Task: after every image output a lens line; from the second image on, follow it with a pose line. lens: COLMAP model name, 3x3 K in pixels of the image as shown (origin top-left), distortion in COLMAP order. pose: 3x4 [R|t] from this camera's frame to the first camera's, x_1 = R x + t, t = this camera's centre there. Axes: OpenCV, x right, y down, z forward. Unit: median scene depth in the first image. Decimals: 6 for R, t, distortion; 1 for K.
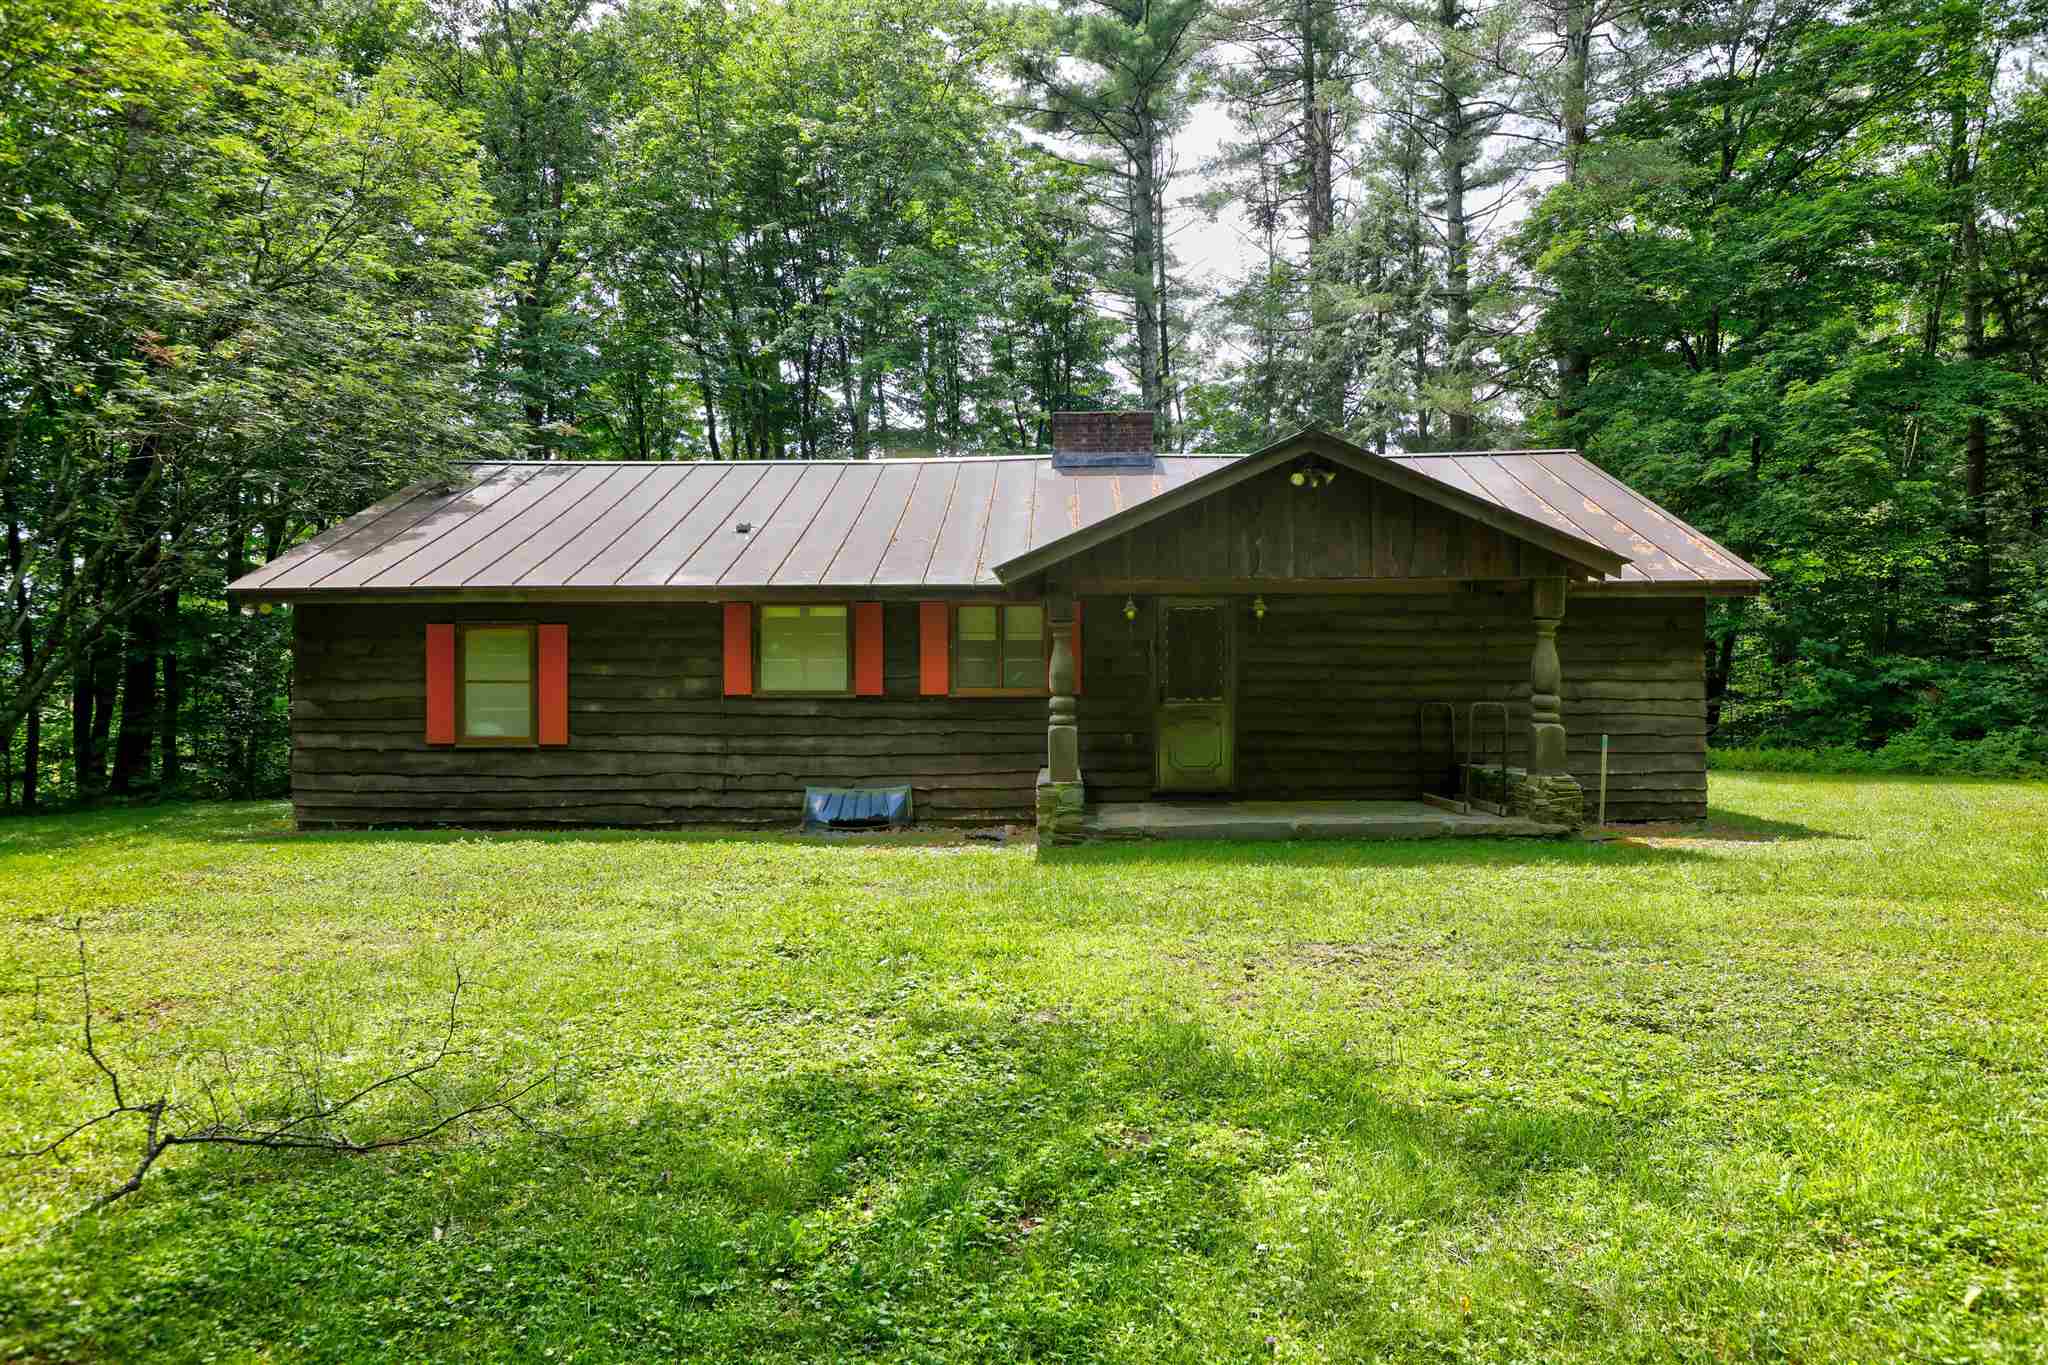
lens RADIAL K [[1404.7, 0, 1025.2], [0, 1404.7, 689.5], [0, 0, 1]] dist [0.009685, 0.001295]
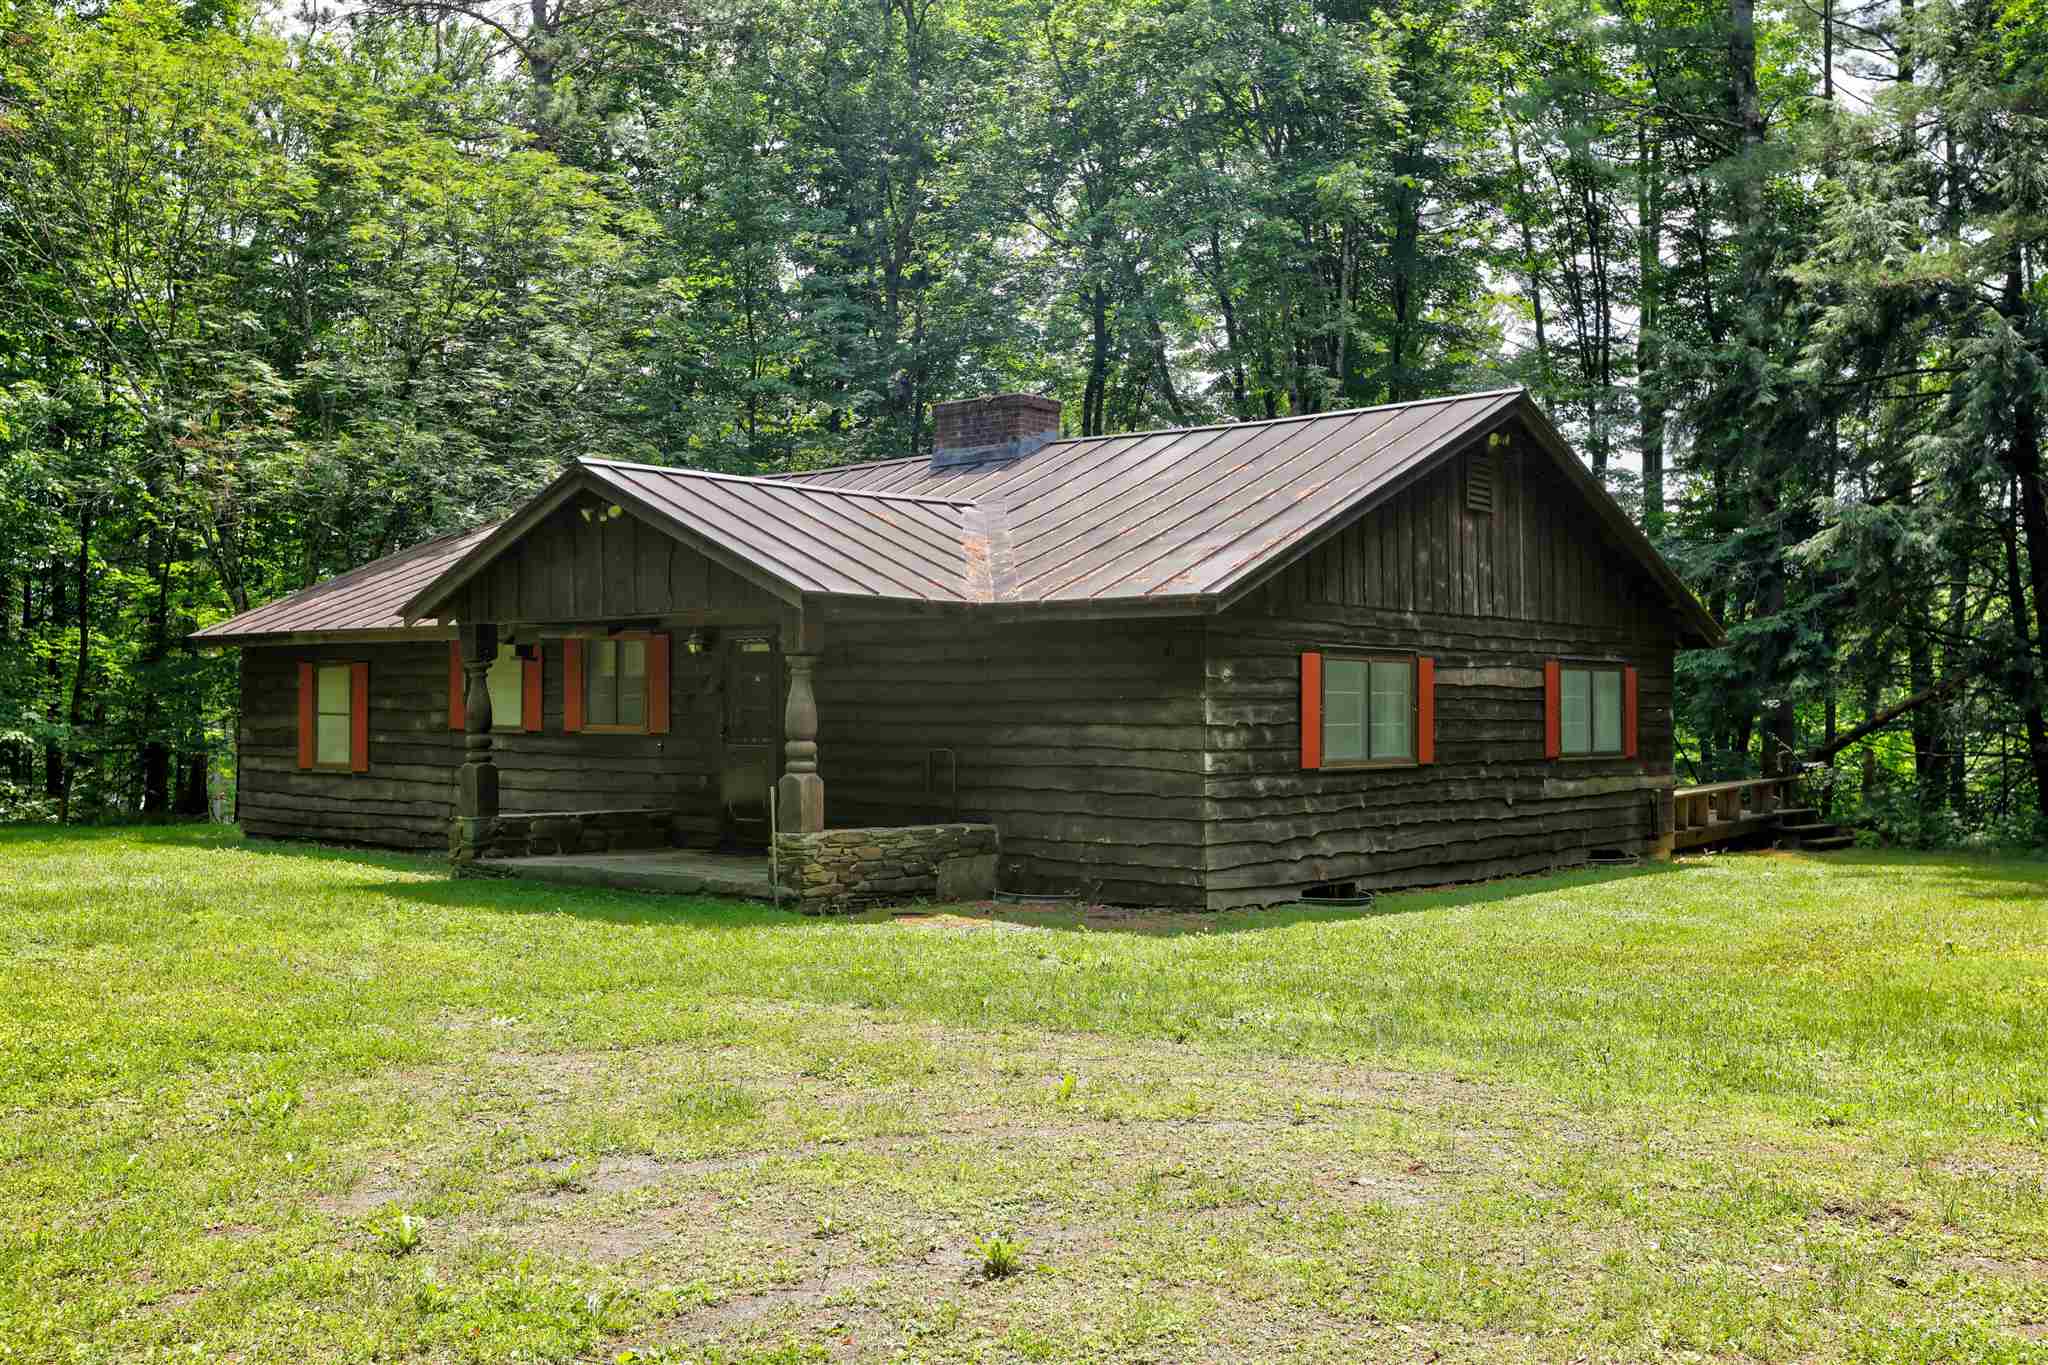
lens RADIAL K [[2026.2, 0, 1021.8], [0, 2026.2, 681.7], [0, 0, 1]] dist [-0.013453, 0.000000]
pose [[0.795651, -0.002767, -0.605749, 1.049159], [-0.001748, 0.999975, -0.006864, -0.021409], [0.605753, 0.006520, 0.795626, 0.045881]]
